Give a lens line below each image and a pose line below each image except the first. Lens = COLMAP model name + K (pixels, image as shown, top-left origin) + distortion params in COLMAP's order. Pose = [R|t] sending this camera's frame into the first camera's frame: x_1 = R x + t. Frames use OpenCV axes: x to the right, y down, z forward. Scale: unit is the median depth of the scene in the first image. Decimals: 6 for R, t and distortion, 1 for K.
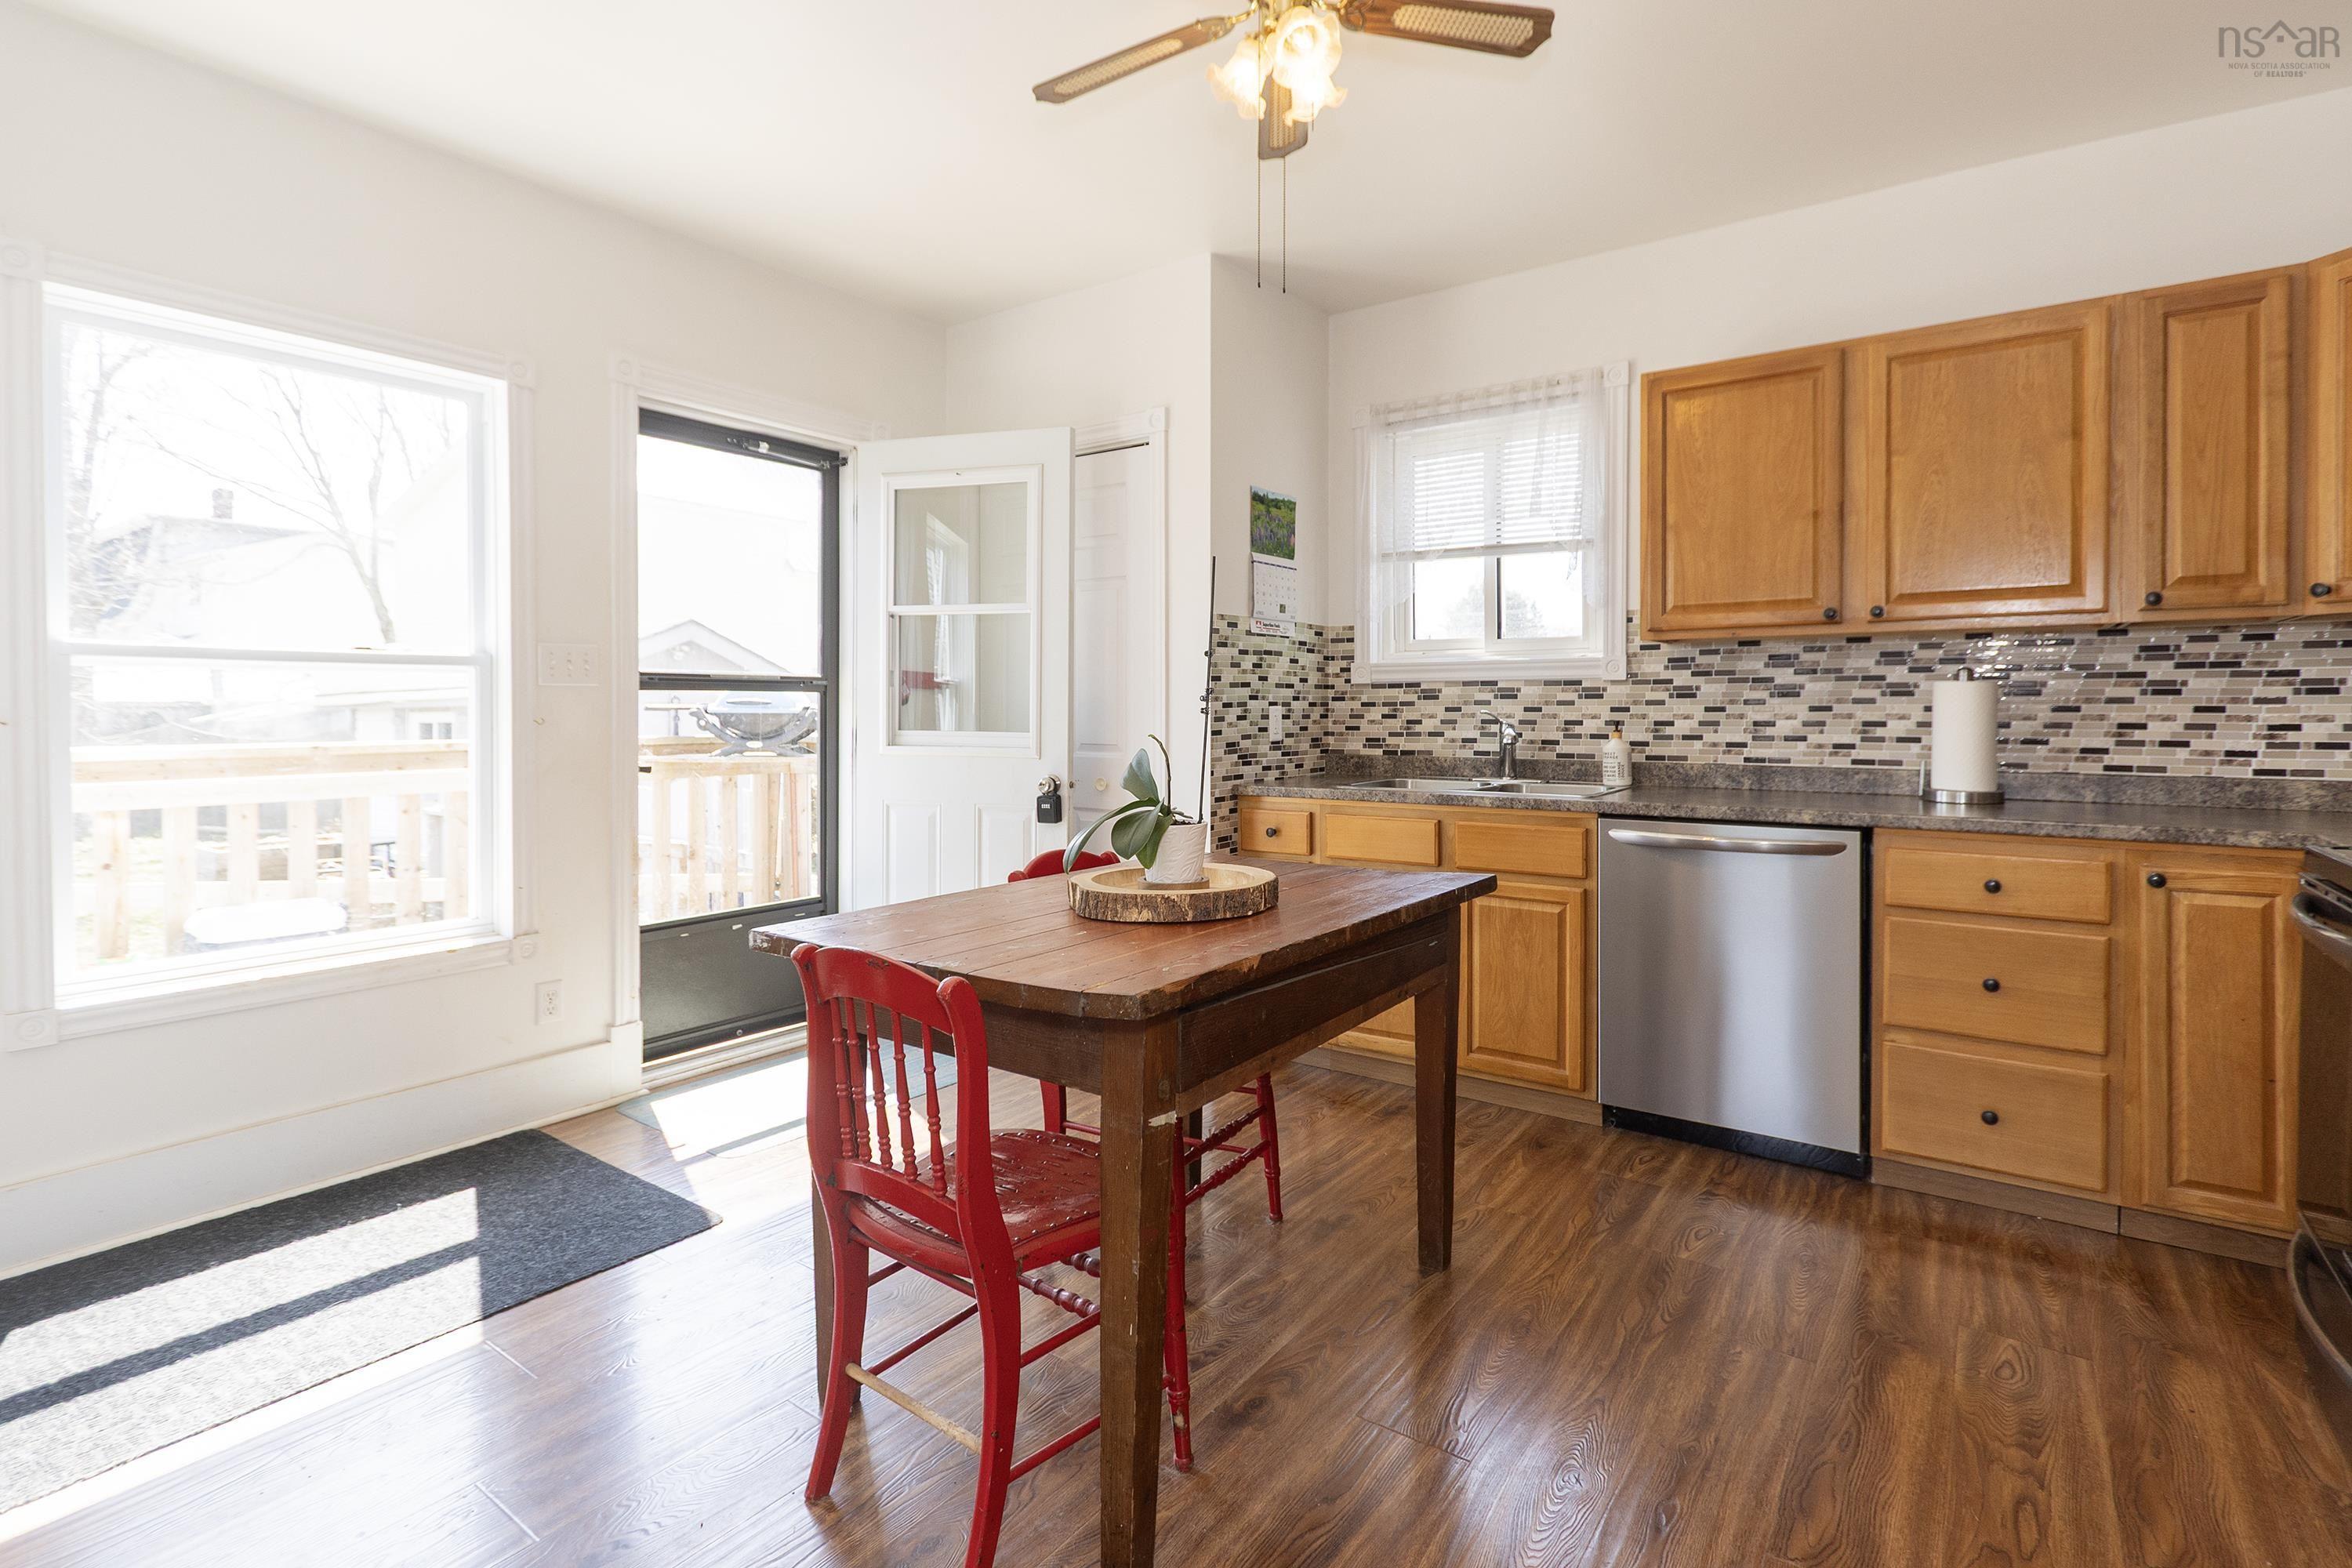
lens RADIAL K [[1103.7, 0, 1178.6], [0, 1103.7, 732.0], [0, 0, 1]] dist [-0.000552, -0.000328]
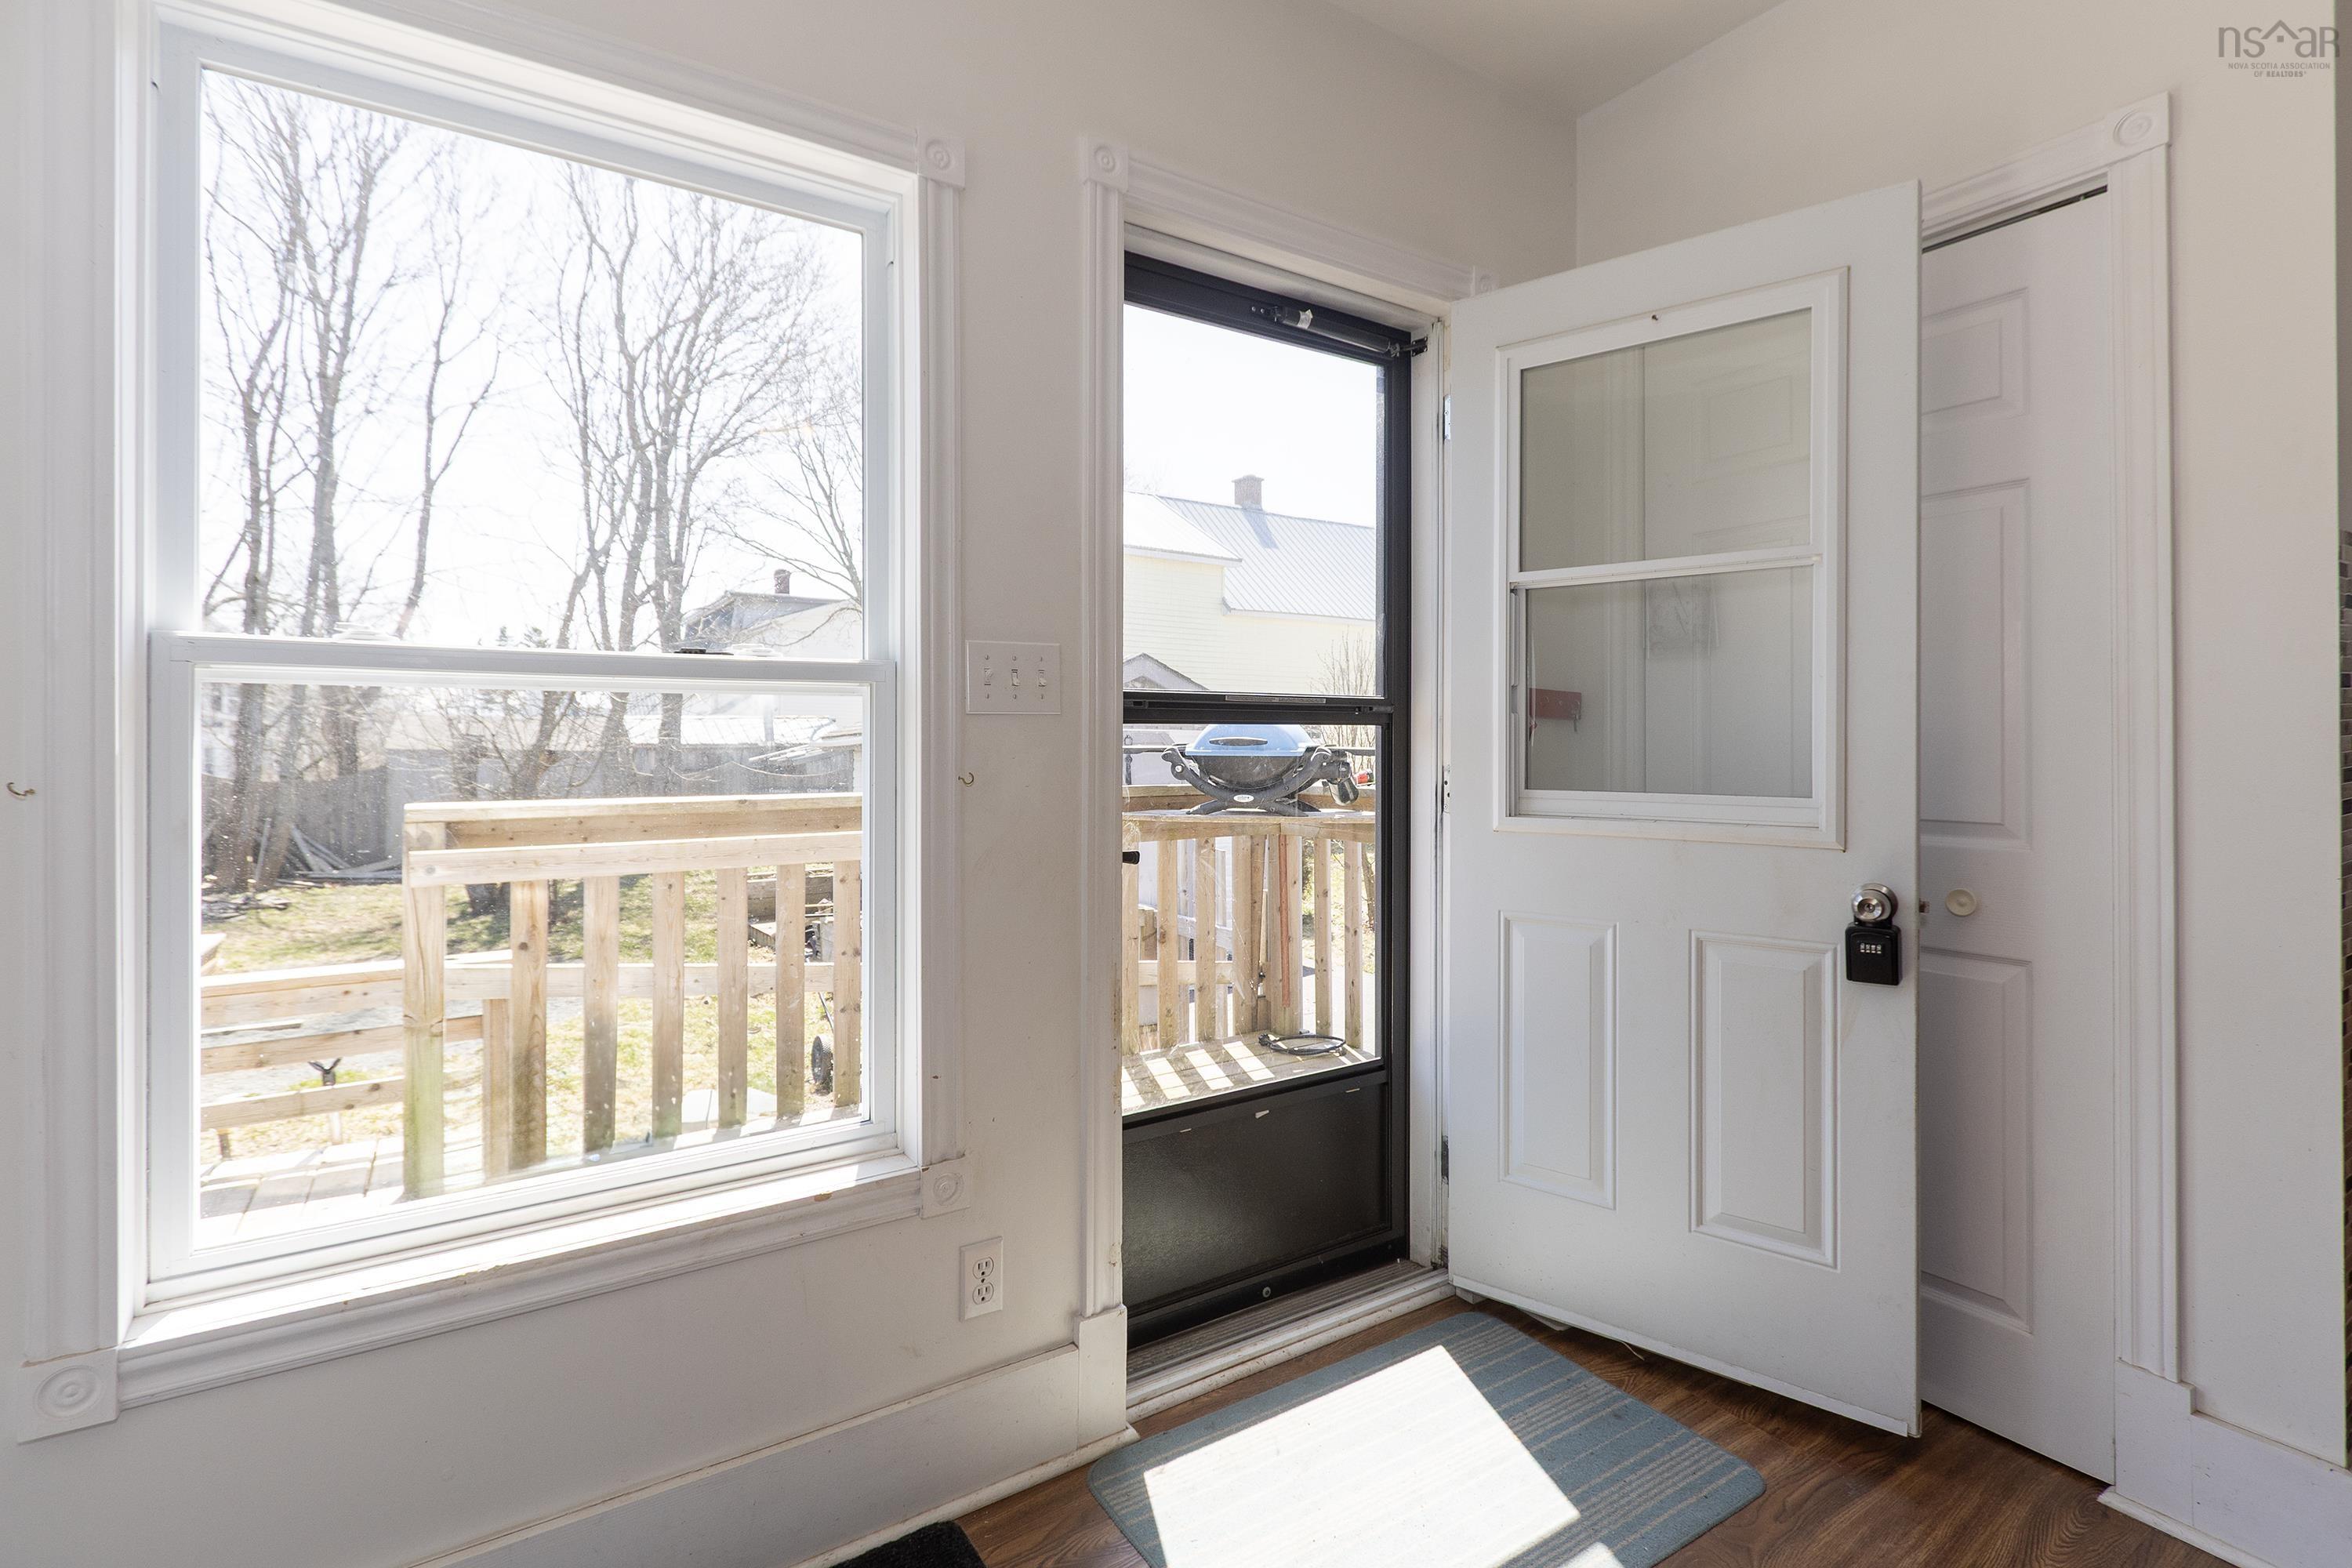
lens RADIAL K [[1082.2, 0, 1173.6], [0, 1082.2, 754.1], [0, 0, 1]] dist [0.000944, 0.000196]
pose [[0.930033, -0.002906, -0.367464, -0.249758], [-0.002416, 0.999899, -0.014021, -0.012960], [0.367468, 0.013928, 0.929932, 0.471048]]
